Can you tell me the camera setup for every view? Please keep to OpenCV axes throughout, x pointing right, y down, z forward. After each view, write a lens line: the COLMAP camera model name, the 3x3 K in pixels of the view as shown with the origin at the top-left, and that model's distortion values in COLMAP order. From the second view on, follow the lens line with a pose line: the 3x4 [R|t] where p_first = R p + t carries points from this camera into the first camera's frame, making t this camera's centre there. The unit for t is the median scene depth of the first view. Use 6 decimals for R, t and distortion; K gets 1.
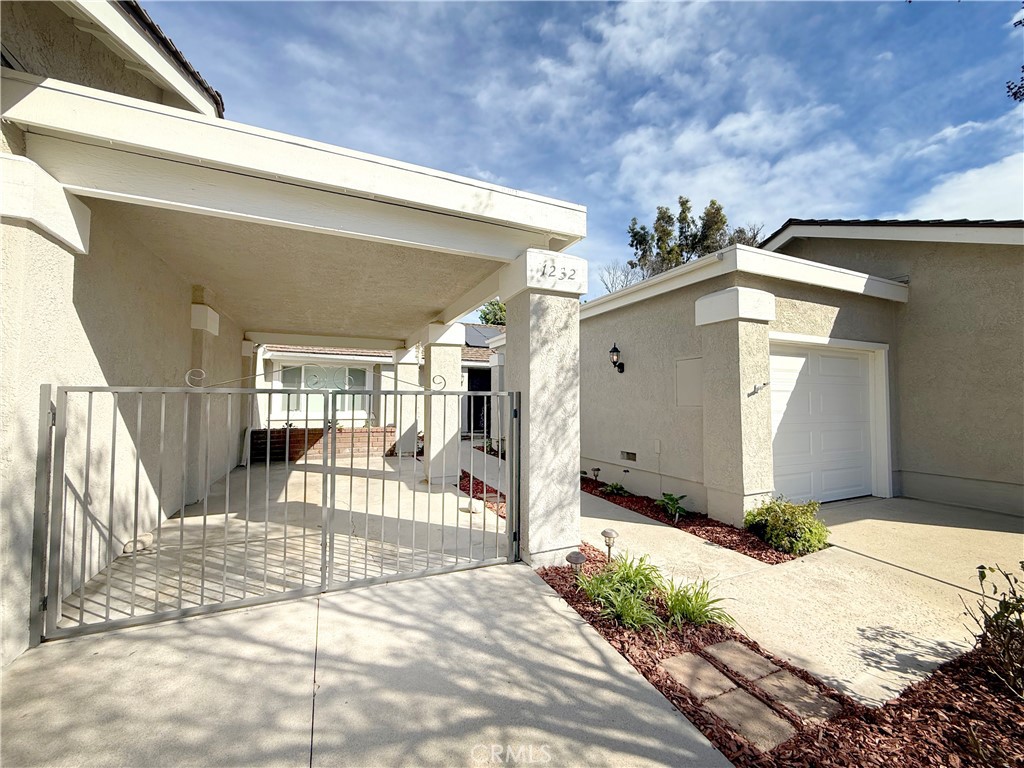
lens RADIAL K [[409.6, 0, 508.6], [0, 409.6, 385.2], [0, 0, 1]] dist [0.006205, 0.000813]
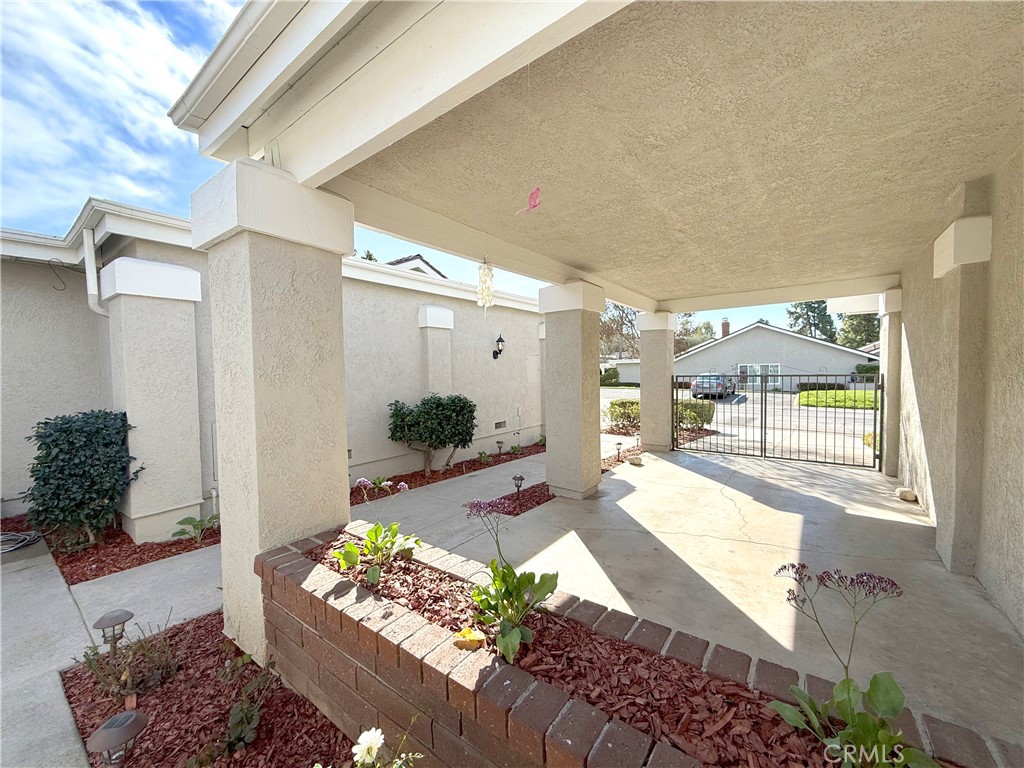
lens RADIAL K [[409.6, 0, 506.8], [0, 409.6, 385.4], [0, 0, 1]] dist [0.006205, 0.000813]
pose [[-0.477173, -0.030715, 0.878272, -0.809875], [-0.016246, 0.999527, 0.026128, 0.016596], [-0.878659, -0.001801, -0.477446, 1.555593]]
